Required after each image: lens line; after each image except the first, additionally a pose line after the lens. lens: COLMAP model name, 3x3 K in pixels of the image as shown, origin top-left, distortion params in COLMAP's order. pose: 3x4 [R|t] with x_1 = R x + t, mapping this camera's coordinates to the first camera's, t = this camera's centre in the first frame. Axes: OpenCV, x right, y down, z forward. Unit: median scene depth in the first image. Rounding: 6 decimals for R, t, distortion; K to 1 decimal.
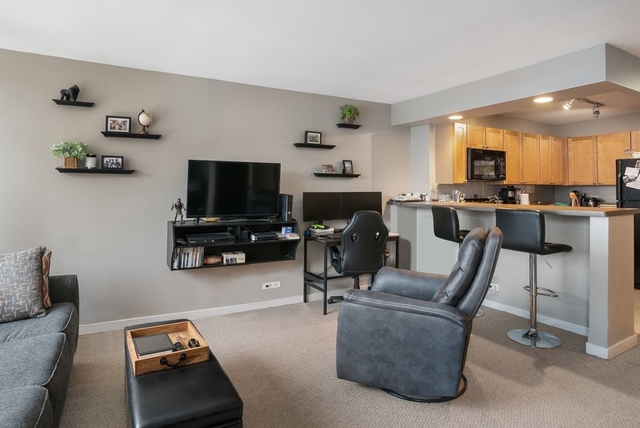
lens RADIAL K [[373.1, 0, 317.4], [0, 373.1, 181.2], [0, 0, 1]] dist [-0.091604, 0.053268]
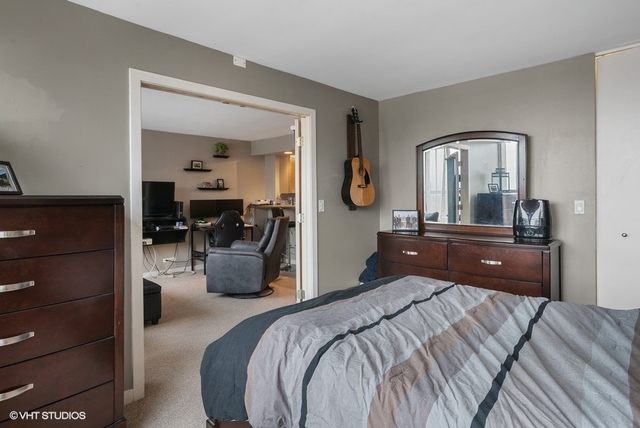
lens RADIAL K [[358.9, 0, 306.2], [0, 358.9, 198.3], [0, 0, 1]] dist [-0.025094, 0.000006]
pose [[0.966330, -0.009322, 0.257136, 0.045509], [0.003216, 0.999703, 0.024160, -0.011740], [-0.257285, -0.022519, 0.966073, -0.567399]]
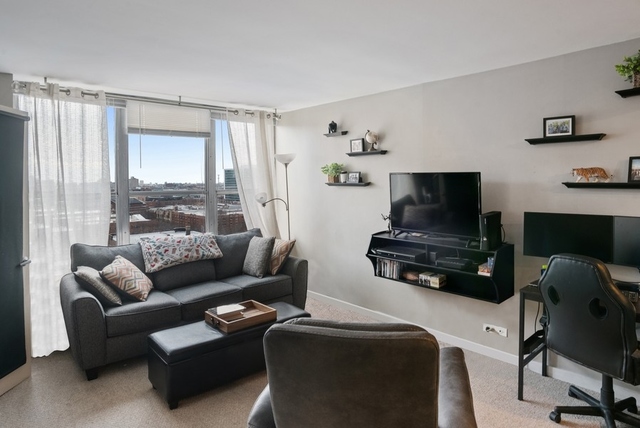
lens RADIAL K [[387.3, 0, 331.4], [0, 387.3, 190.0], [0, 0, 1]] dist [-0.077567, 0.035329]
pose [[0.233422, 0.019278, -0.972184, 0.535495], [0.024995, 0.999354, 0.025818, -0.035136], [0.972054, -0.030326, 0.232789, 0.481287]]
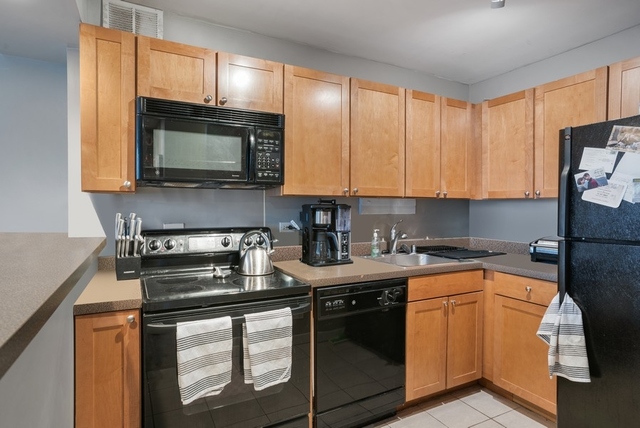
lens RADIAL K [[363.0, 0, 319.1], [0, 363.0, 209.9], [0, 0, 1]] dist [-0.065737, 0.065637]
pose [[0.999686, 0.003003, -0.024894, 0.671848], [-0.002208, 0.999488, 0.031908, 0.014431], [0.024977, -0.031843, 0.999181, 0.701344]]
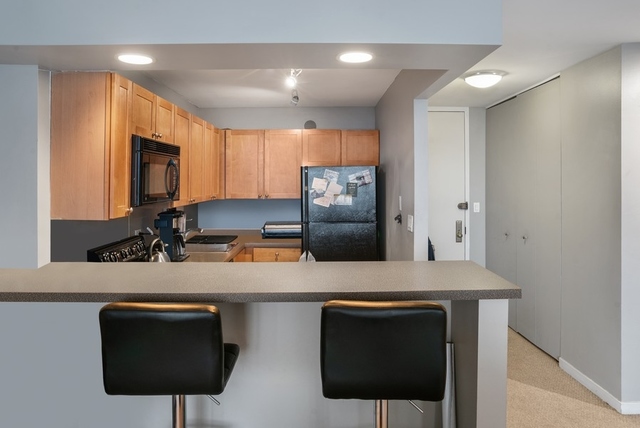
lens RADIAL K [[456.8, 0, 322.3], [0, 456.8, 188.6], [0, 0, 1]] dist [-0.050442, 0.004457]
pose [[0.475578, -0.020037, 0.879446, 0.040754], [-0.014279, 0.999433, 0.030492, -0.051669], [-0.879558, -0.027059, 0.475022, 0.598457]]
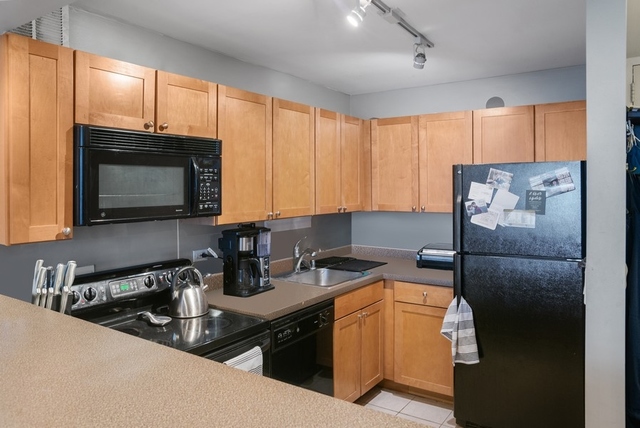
lens RADIAL K [[456.8, 0, 322.3], [0, 456.8, 188.6], [0, 0, 1]] dist [-0.050442, 0.004457]
pose [[0.893140, -0.011481, 0.449632, 0.469091], [0.000312, 0.999690, 0.024906, -0.051315], [-0.449779, -0.022104, 0.892866, 0.622506]]
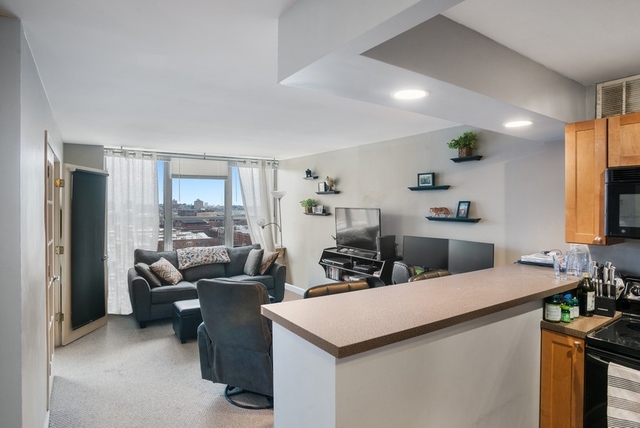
lens RADIAL K [[364.3, 0, 321.8], [0, 364.3, 211.3], [0, 0, 1]] dist [-0.087731, 0.047911]
pose [[0.082910, 0.016397, -0.996422, 0.909825], [0.014932, 0.999732, 0.017694, -0.056417], [0.996445, -0.016346, 0.082643, 0.669947]]
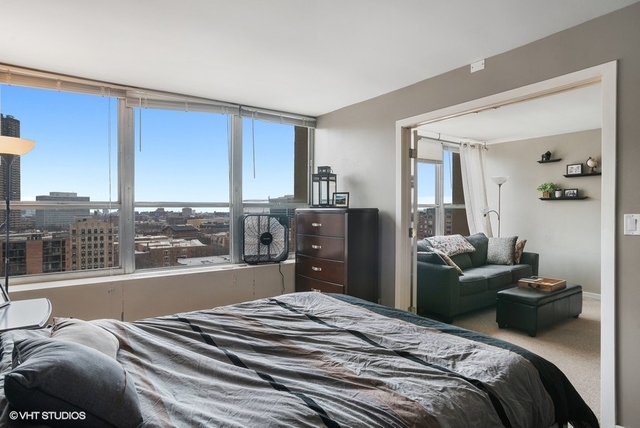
lens RADIAL K [[368.2, 0, 321.2], [0, 368.2, 217.4], [0, 0, 1]] dist [-0.084999, 0.077882]
pose [[0.110187, 0.016567, -0.993773, 0.717974], [0.026397, 0.999460, 0.019588, -0.002883], [0.993560, -0.028391, 0.109690, -0.231967]]
